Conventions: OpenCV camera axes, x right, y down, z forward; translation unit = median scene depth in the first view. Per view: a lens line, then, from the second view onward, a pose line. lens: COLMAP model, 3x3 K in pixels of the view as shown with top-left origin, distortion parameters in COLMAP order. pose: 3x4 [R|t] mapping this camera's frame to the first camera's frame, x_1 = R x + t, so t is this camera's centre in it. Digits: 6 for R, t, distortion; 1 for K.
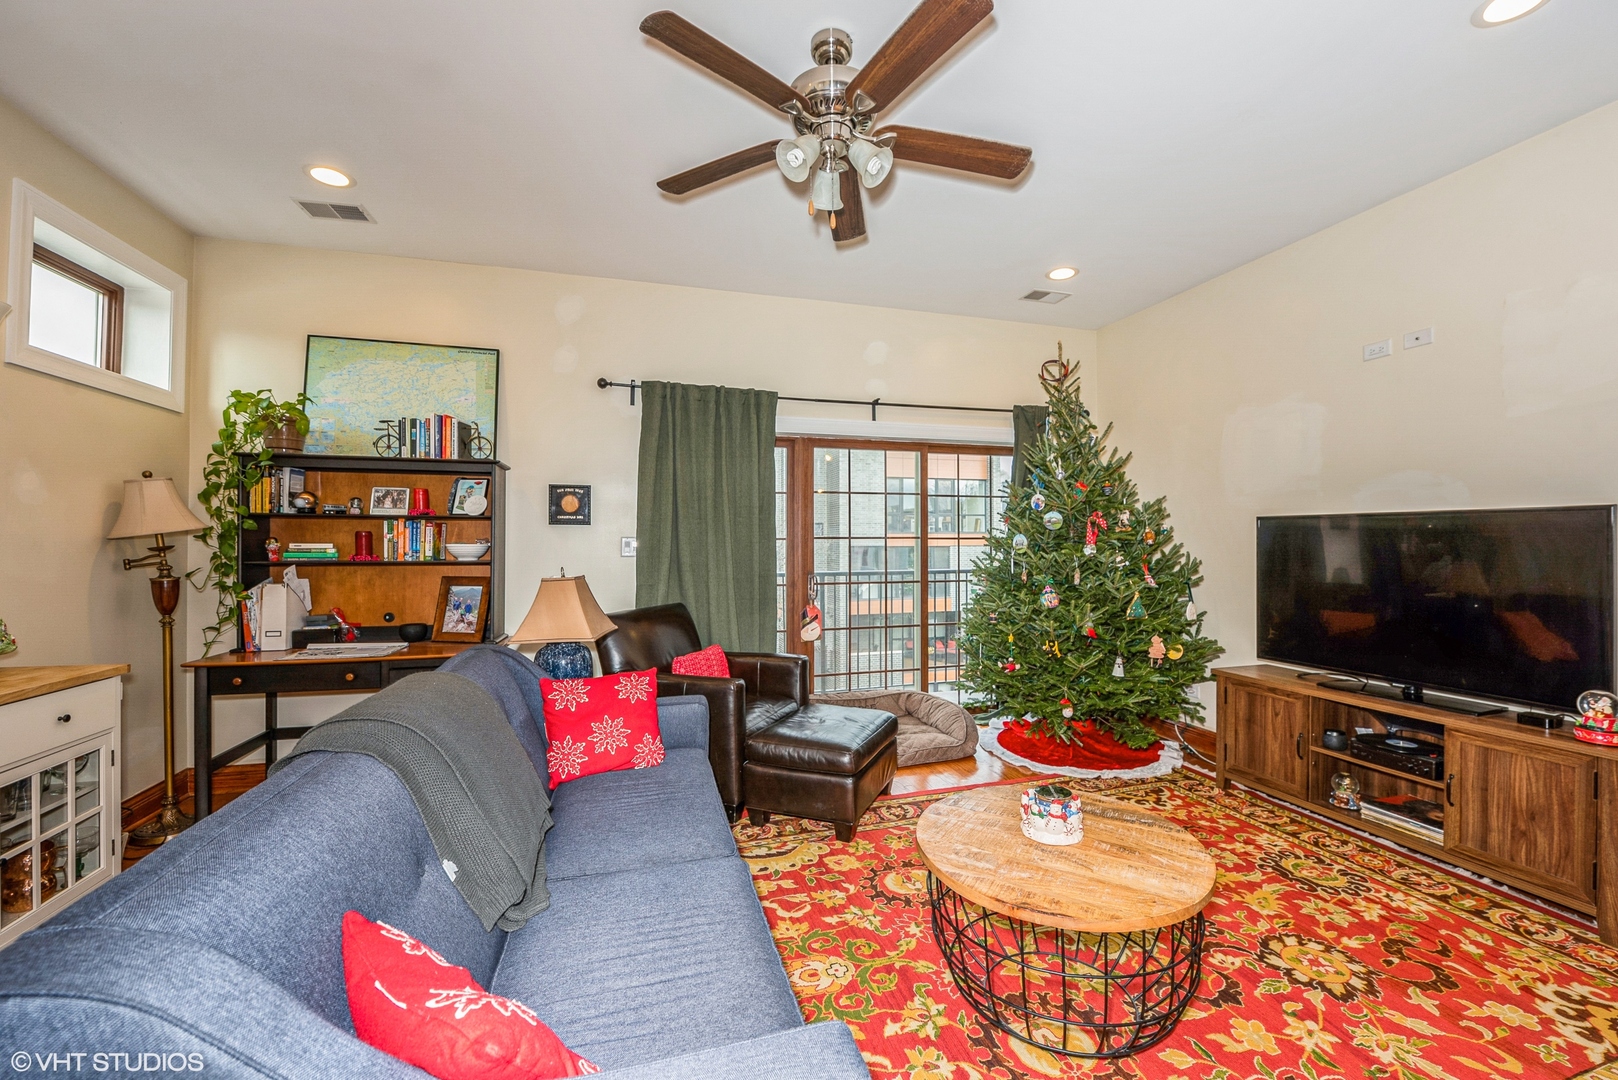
lens RADIAL K [[648.9, 0, 817.7], [0, 648.9, 533.2], [0, 0, 1]] dist [-0.012758, -0.000328]
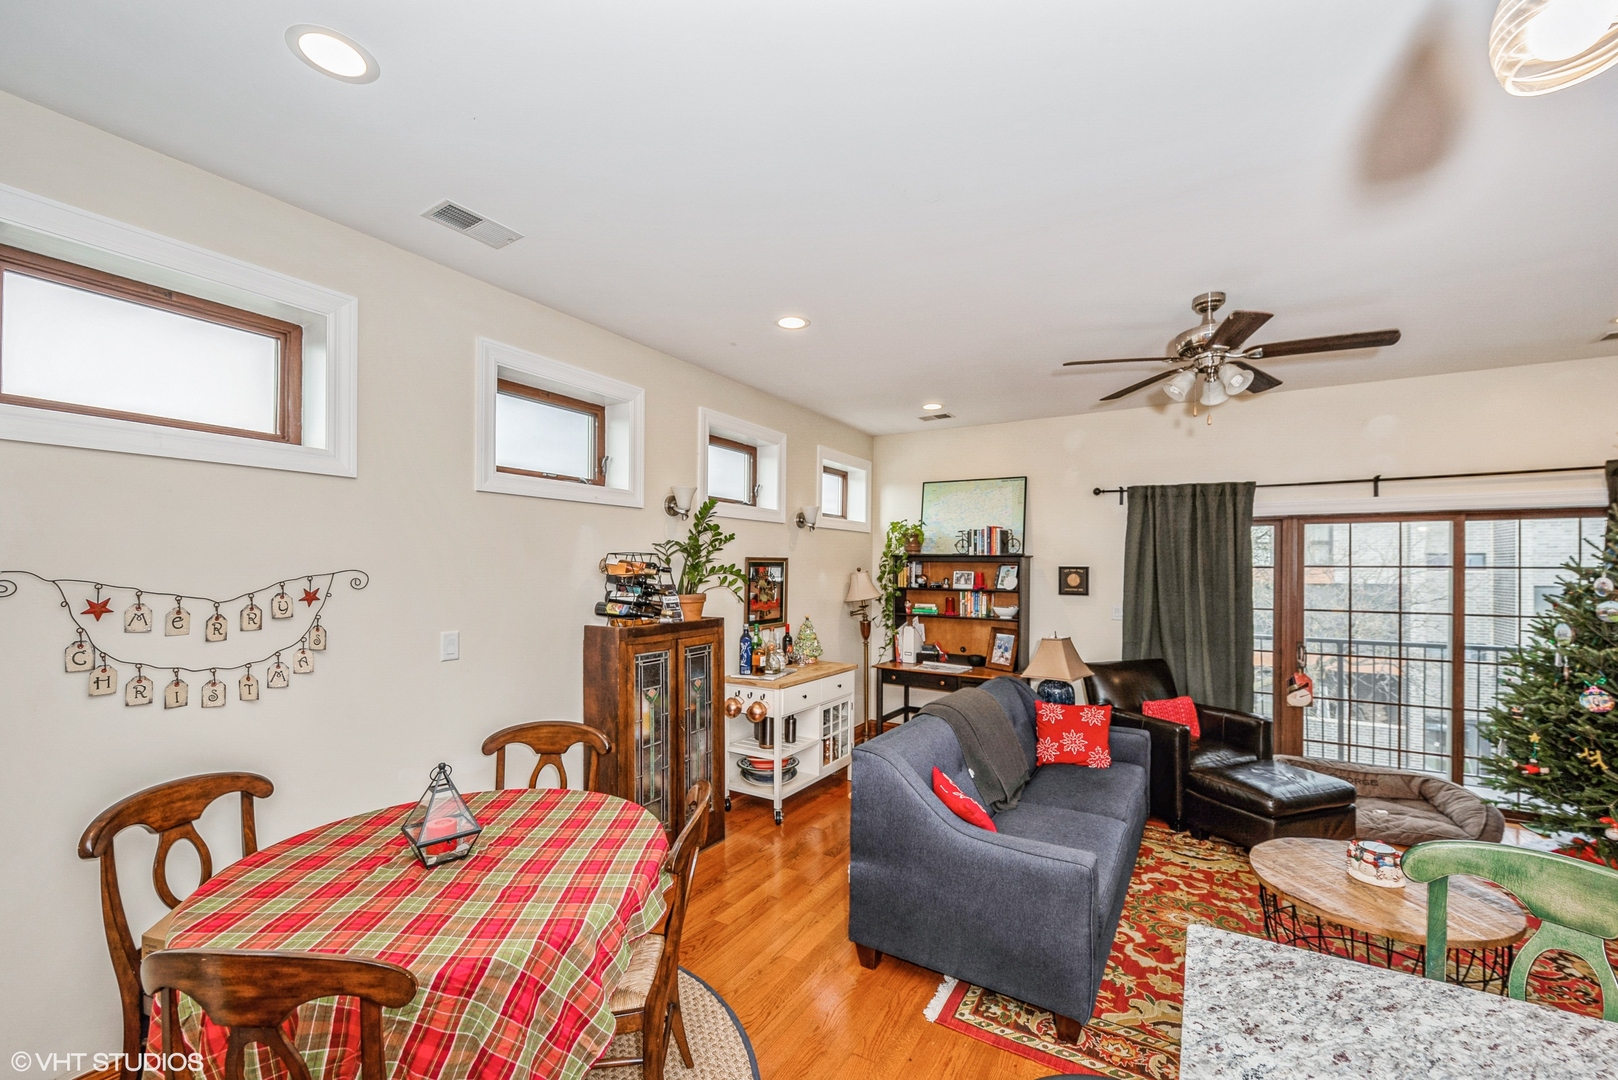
lens RADIAL K [[648.9, 0, 825.2], [0, 648.9, 563.0], [0, 0, 1]] dist [-0.012758, -0.000328]
pose [[0.683512, 0.004229, -0.729927, 0.354035], [0.000644, 0.999979, 0.006396, -0.119484], [0.729939, -0.004842, 0.683495, -0.453597]]
